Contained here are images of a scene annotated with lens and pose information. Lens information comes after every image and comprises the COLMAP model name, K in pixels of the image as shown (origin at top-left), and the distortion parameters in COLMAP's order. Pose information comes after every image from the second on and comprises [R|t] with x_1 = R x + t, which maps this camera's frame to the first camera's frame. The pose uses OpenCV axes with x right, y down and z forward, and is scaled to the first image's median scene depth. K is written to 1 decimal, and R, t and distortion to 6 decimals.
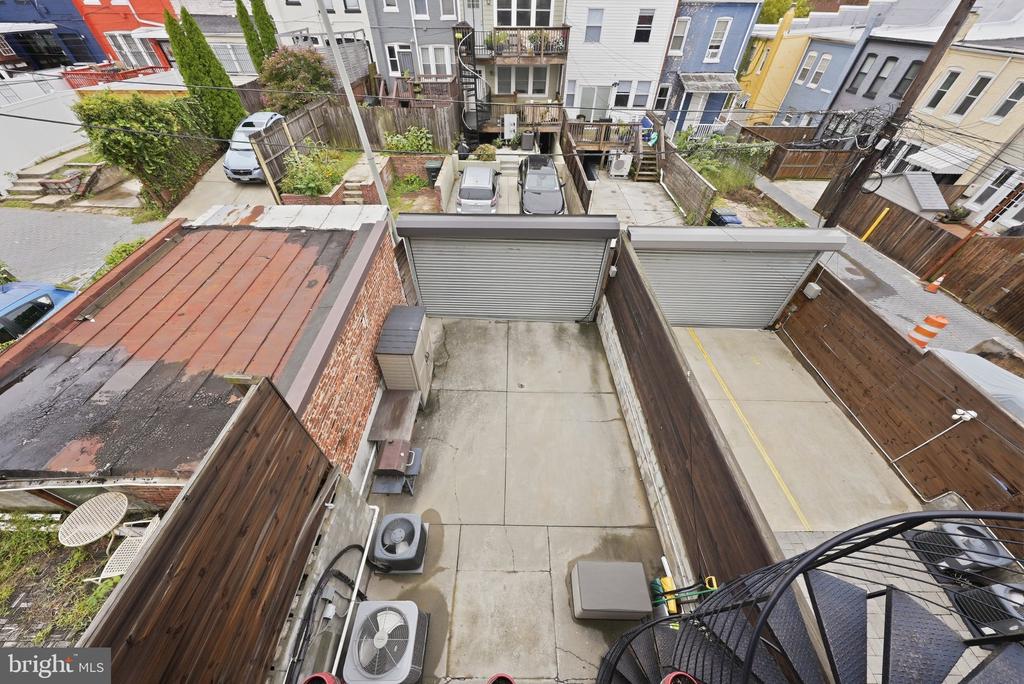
lens RADIAL K [[347.8, 0, 510.2], [0, 347.8, 341.5], [0, 0, 1]] dist [-0.002388, 0.000358]
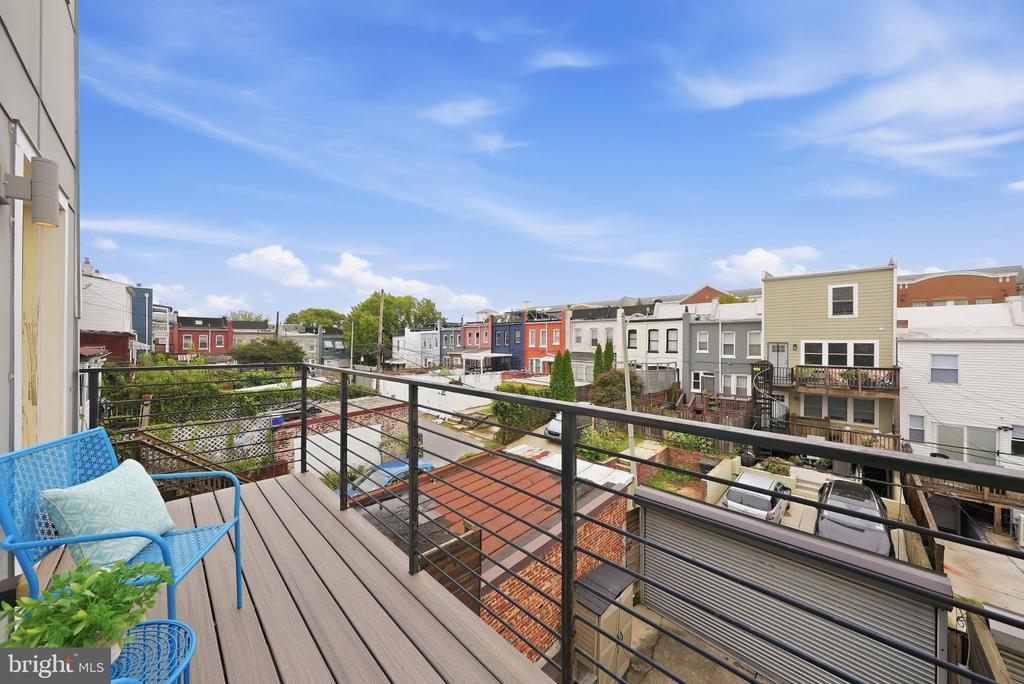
lens RADIAL K [[347.8, 0, 517.7], [0, 347.8, 339.0], [0, 0, 1]] dist [-0.002388, 0.000358]
pose [[0.724410, -0.008529, -0.689317, 0.068403], [-0.486214, 0.702530, -0.519660, 0.033658], [0.488698, 0.711603, 0.504773, -0.041038]]
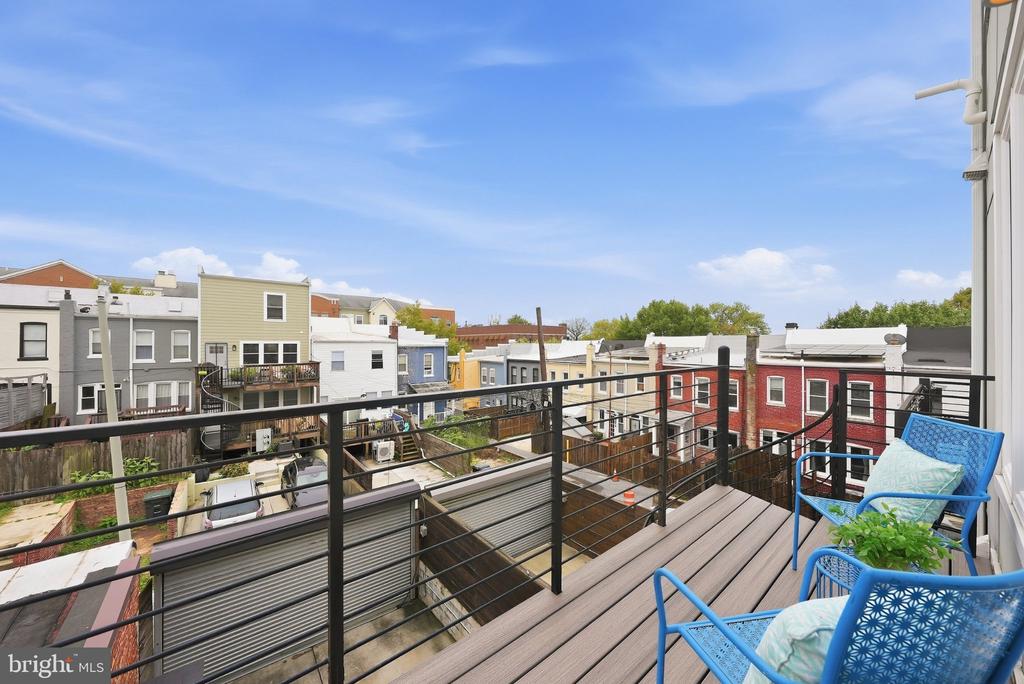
lens RADIAL K [[347.8, 0, 508.5], [0, 347.8, 340.9], [0, 0, 1]] dist [-0.002388, 0.000358]
pose [[0.783195, -0.001850, 0.621774, -0.072236], [0.442748, 0.703765, -0.555598, 0.042616], [-0.436555, 0.710430, 0.552004, -0.050066]]
